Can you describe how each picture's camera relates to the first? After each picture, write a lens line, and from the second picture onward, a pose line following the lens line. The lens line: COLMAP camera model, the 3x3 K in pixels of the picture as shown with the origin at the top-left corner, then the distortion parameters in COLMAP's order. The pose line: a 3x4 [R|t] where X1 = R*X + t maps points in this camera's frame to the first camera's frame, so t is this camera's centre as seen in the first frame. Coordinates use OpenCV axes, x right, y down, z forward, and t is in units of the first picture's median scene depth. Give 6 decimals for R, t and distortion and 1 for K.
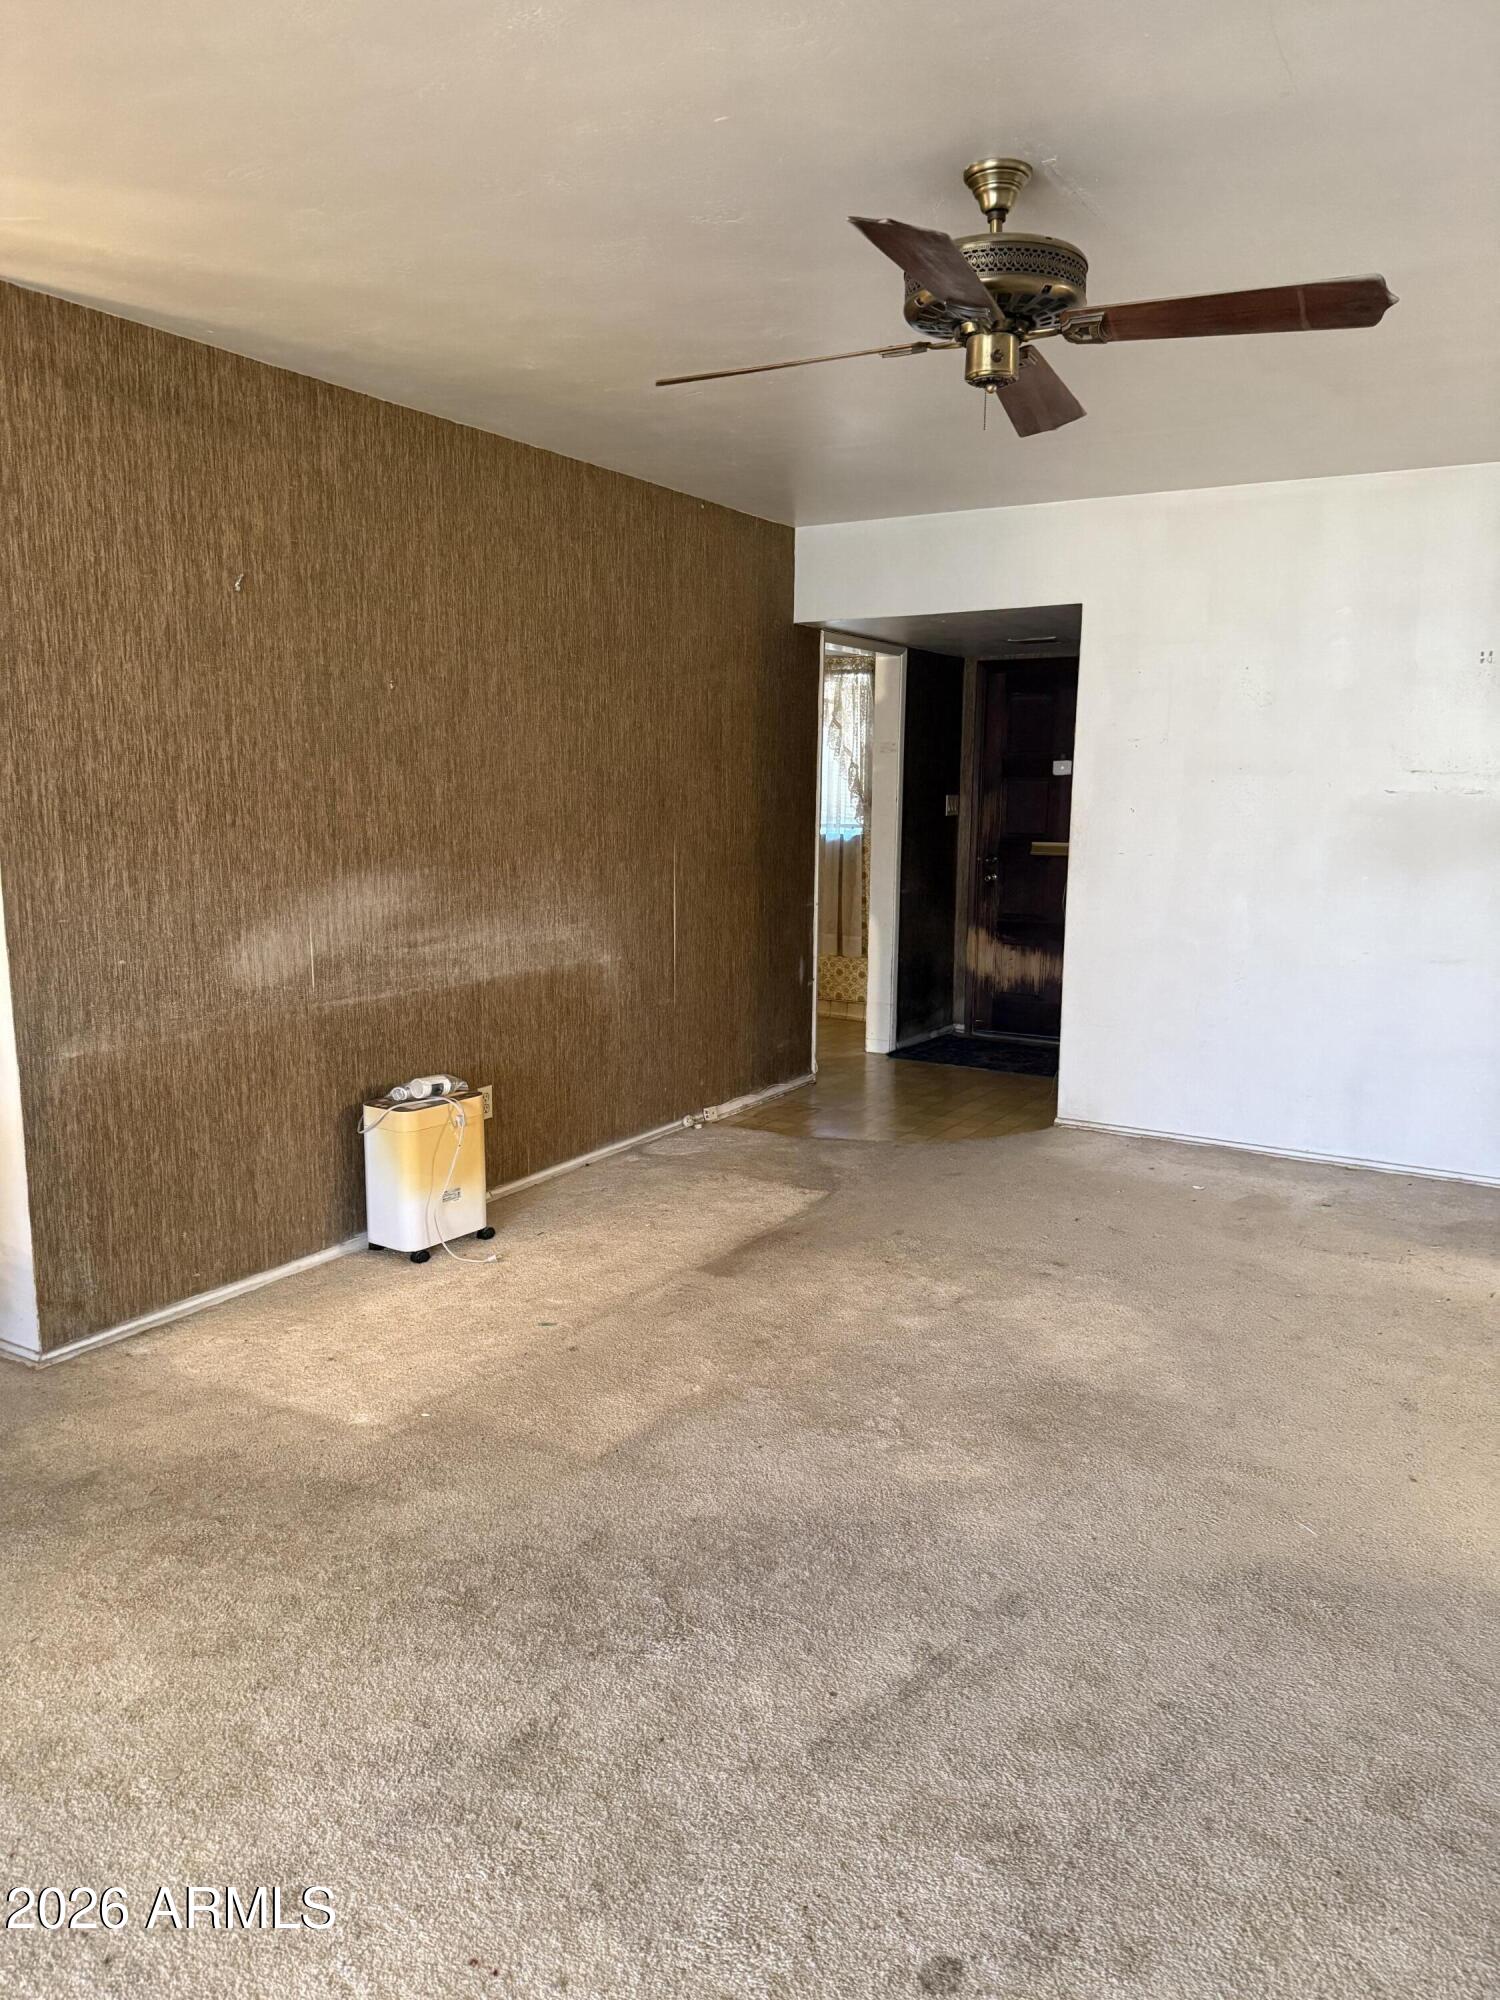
lens RADIAL K [[1414.8, 0, 750.0], [0, 1414.8, 1000.0], [0, 0, 1]] dist [-0.001221, -0.004636]
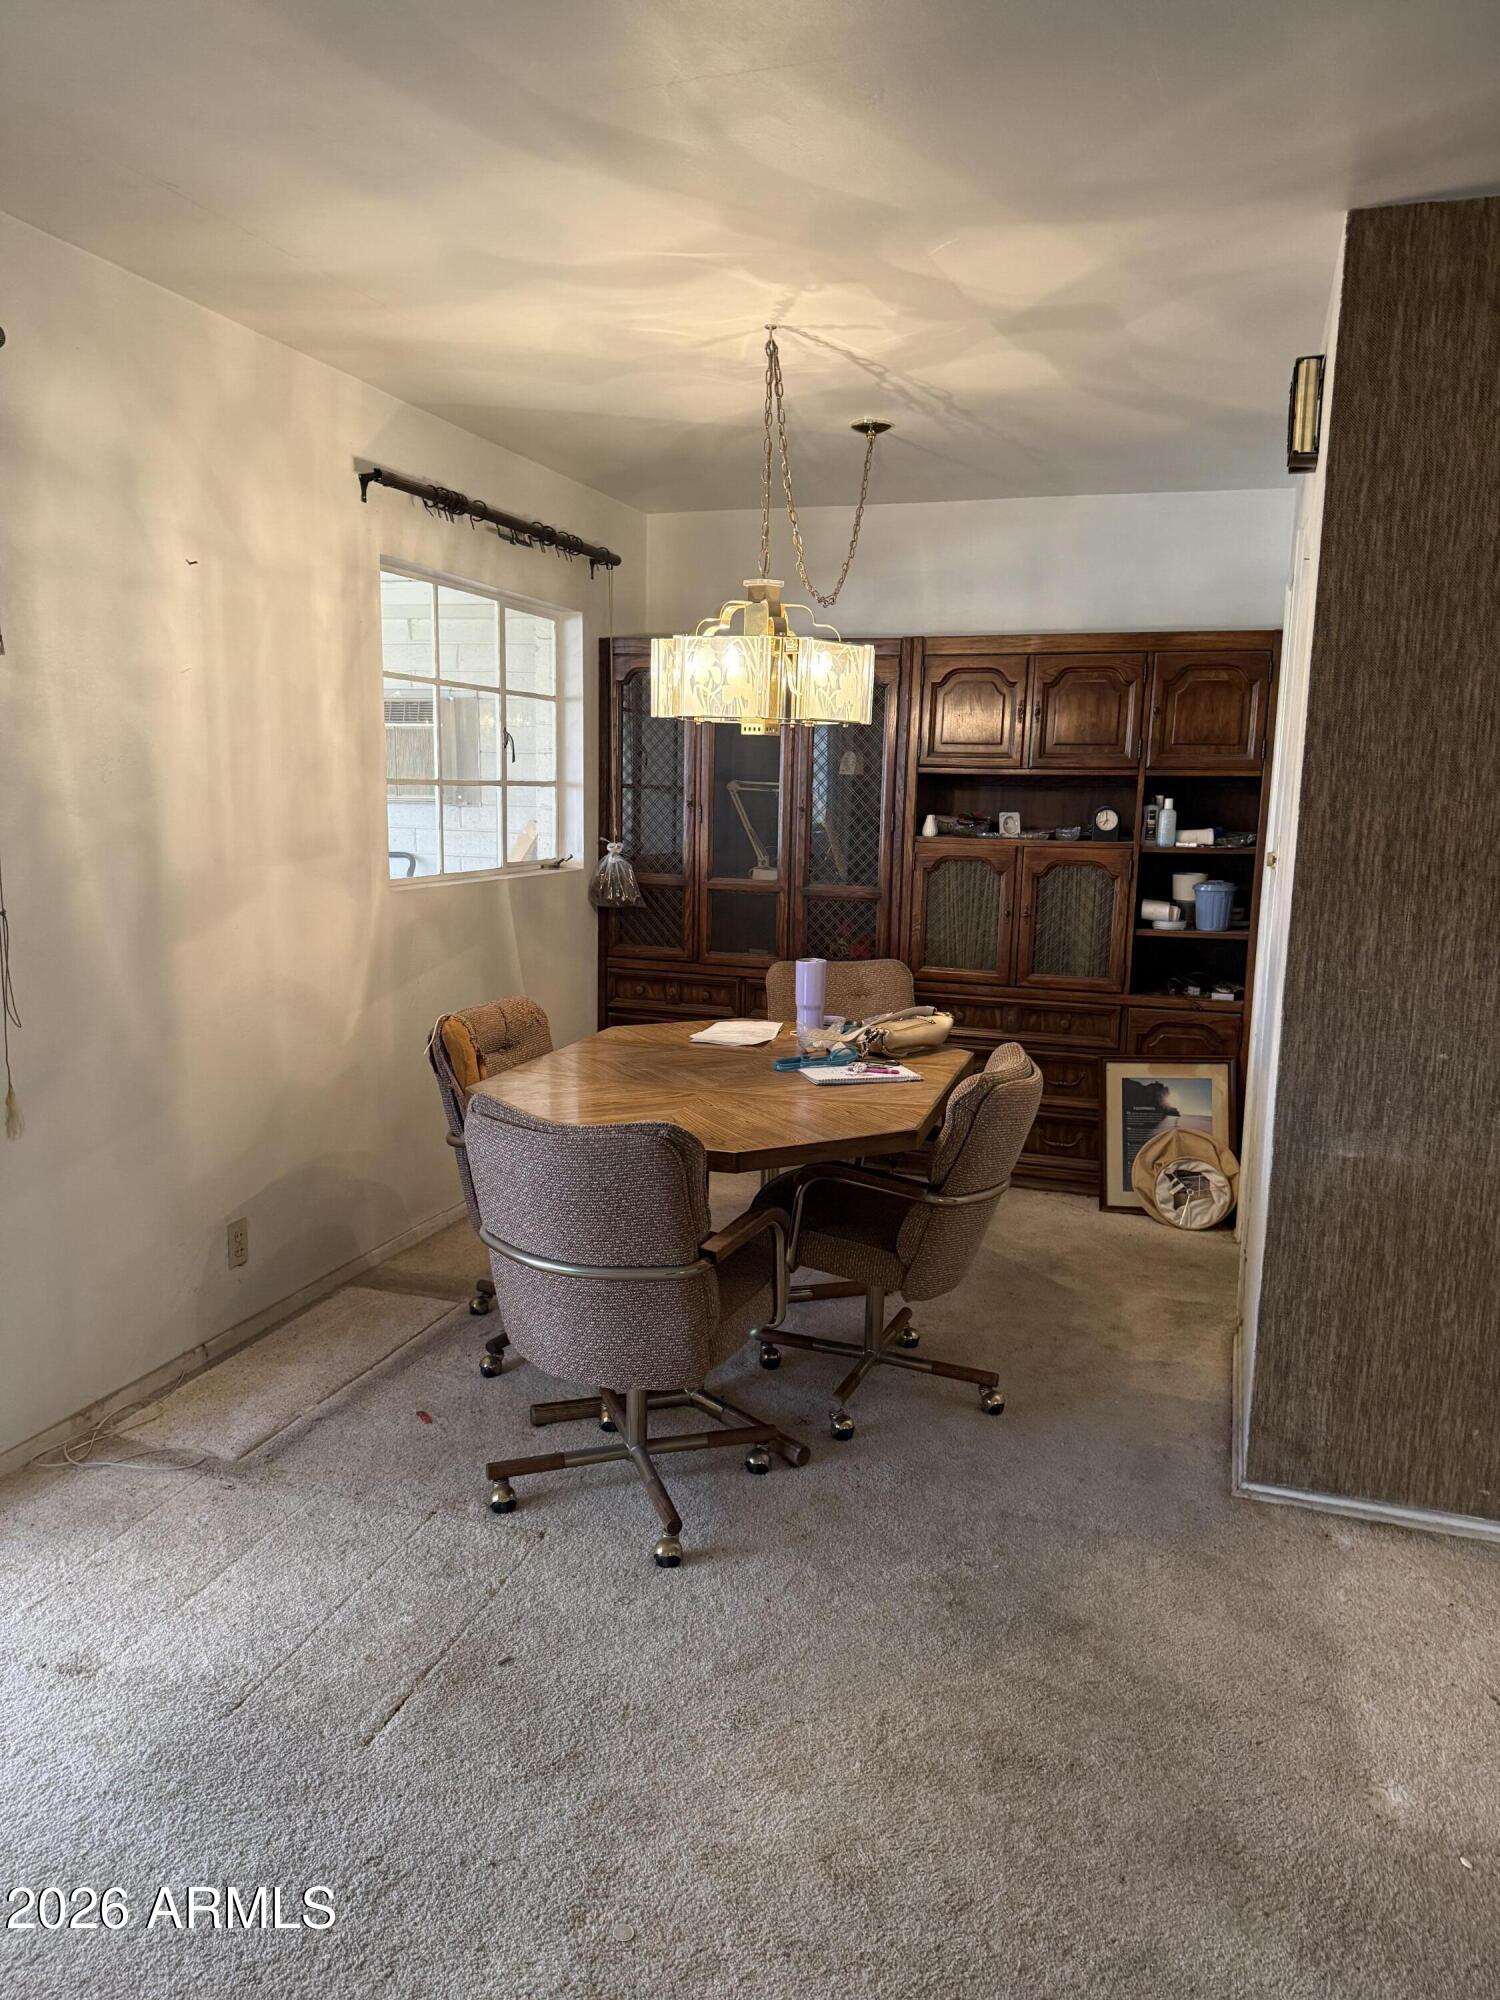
lens RADIAL K [[1414.8, 0, 750.0], [0, 1414.8, 1000.0], [0, 0, 1]] dist [-0.001221, -0.004636]
pose [[0.212804, 0.152182, -0.965171, 0.219858], [-0.176762, 0.977494, 0.115152, -0.080978], [0.960973, 0.146101, 0.234914, 0.466342]]
